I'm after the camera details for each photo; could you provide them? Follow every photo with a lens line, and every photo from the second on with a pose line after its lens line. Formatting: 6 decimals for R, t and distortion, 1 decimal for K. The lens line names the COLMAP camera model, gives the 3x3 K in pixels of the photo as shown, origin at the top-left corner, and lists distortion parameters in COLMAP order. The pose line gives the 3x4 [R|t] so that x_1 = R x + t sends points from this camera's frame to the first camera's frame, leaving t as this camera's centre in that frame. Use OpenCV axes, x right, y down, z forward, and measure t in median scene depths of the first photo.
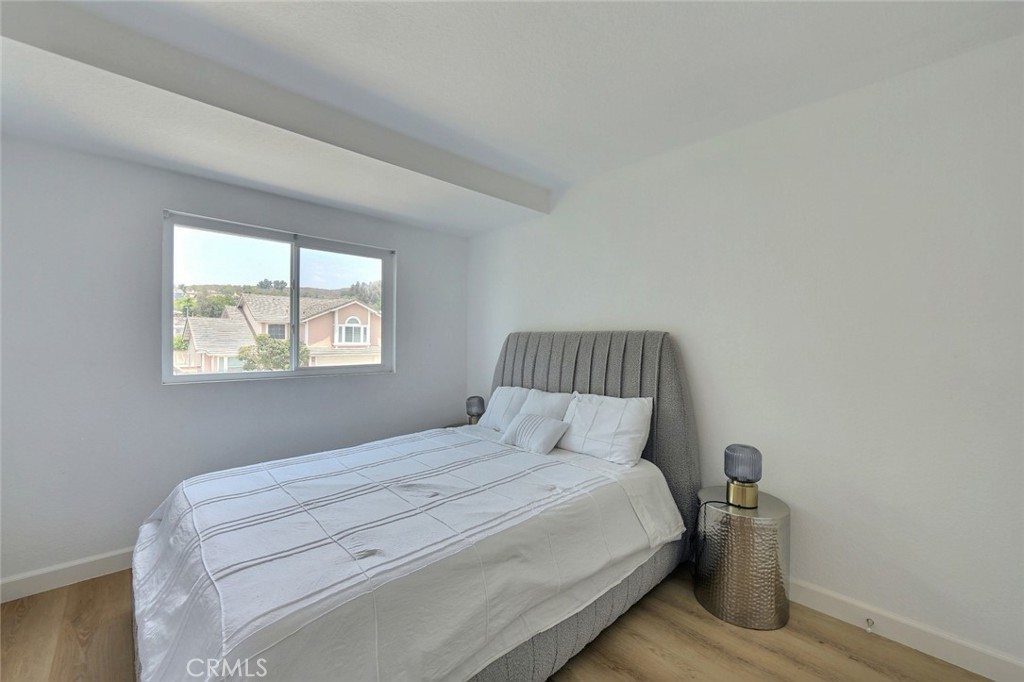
lens RADIAL K [[404.0, 0, 513.7], [0, 404.0, 338.9], [0, 0, 1]] dist [-0.019845, -0.000049]
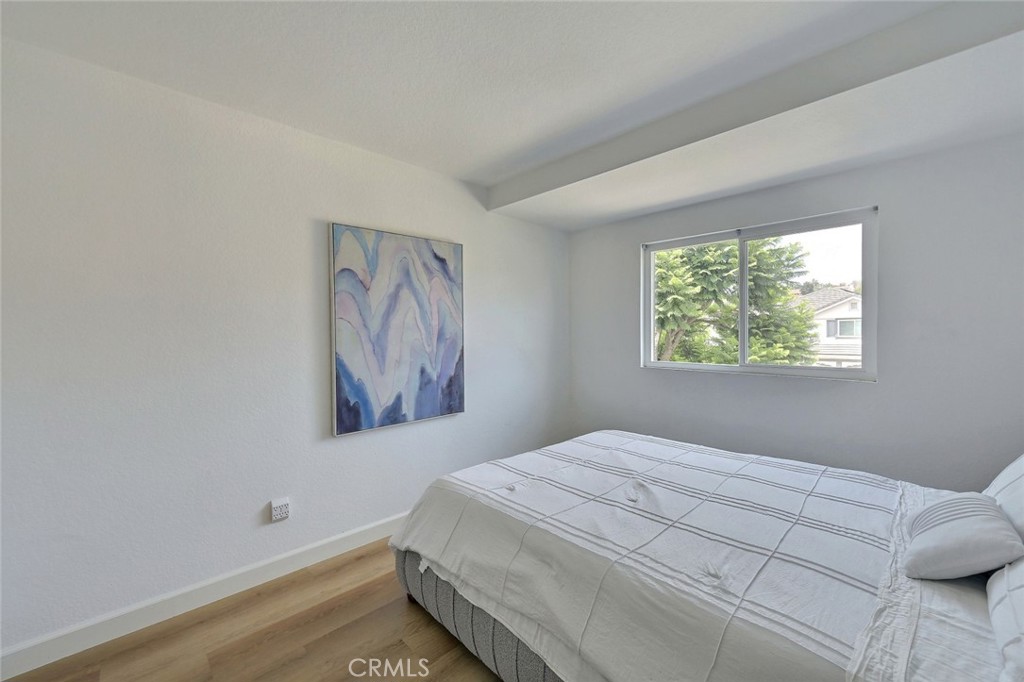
lens RADIAL K [[404.0, 0, 513.7], [0, 404.0, 338.9], [0, 0, 1]] dist [-0.019845, -0.000049]
pose [[-0.002210, 0.009415, -0.999953, 0.709937], [0.002740, 0.999952, 0.009409, 0.000682], [0.999994, -0.002719, -0.002236, 0.694242]]
